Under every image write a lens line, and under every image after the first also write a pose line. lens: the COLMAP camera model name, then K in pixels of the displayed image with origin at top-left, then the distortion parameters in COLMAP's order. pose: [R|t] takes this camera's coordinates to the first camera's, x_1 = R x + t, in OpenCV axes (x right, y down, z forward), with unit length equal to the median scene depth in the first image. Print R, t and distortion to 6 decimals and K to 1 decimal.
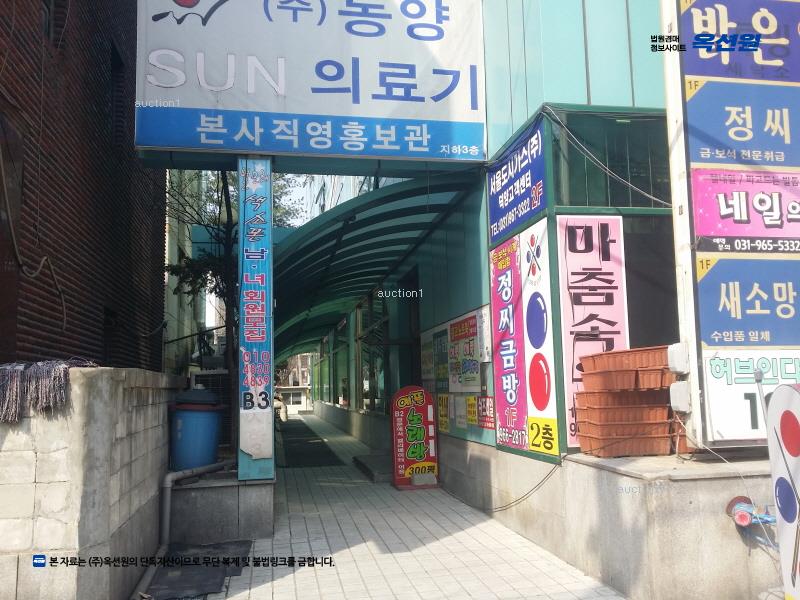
lens RADIAL K [[714.2, 0, 400.0], [0, 714.2, 300.0], [0, 0, 1]] dist [0.080078, -0.163375]
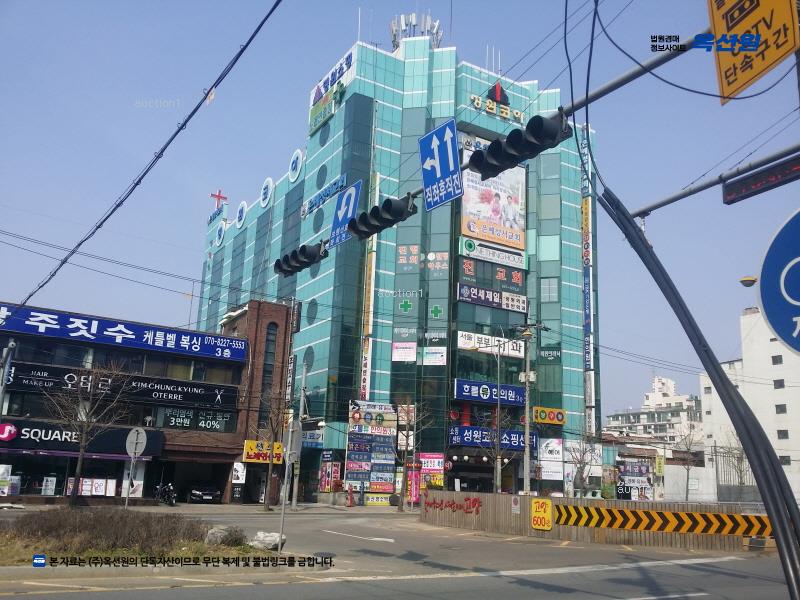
lens RADIAL K [[714.2, 0, 400.0], [0, 714.2, 300.0], [0, 0, 1]] dist [0.080078, -0.163375]
pose [[0.937305, 0.141122, 0.318659, -2.134435], [-0.099255, 0.984575, -0.144082, -0.926388], [-0.334077, 0.103420, 0.936855, -7.865780]]
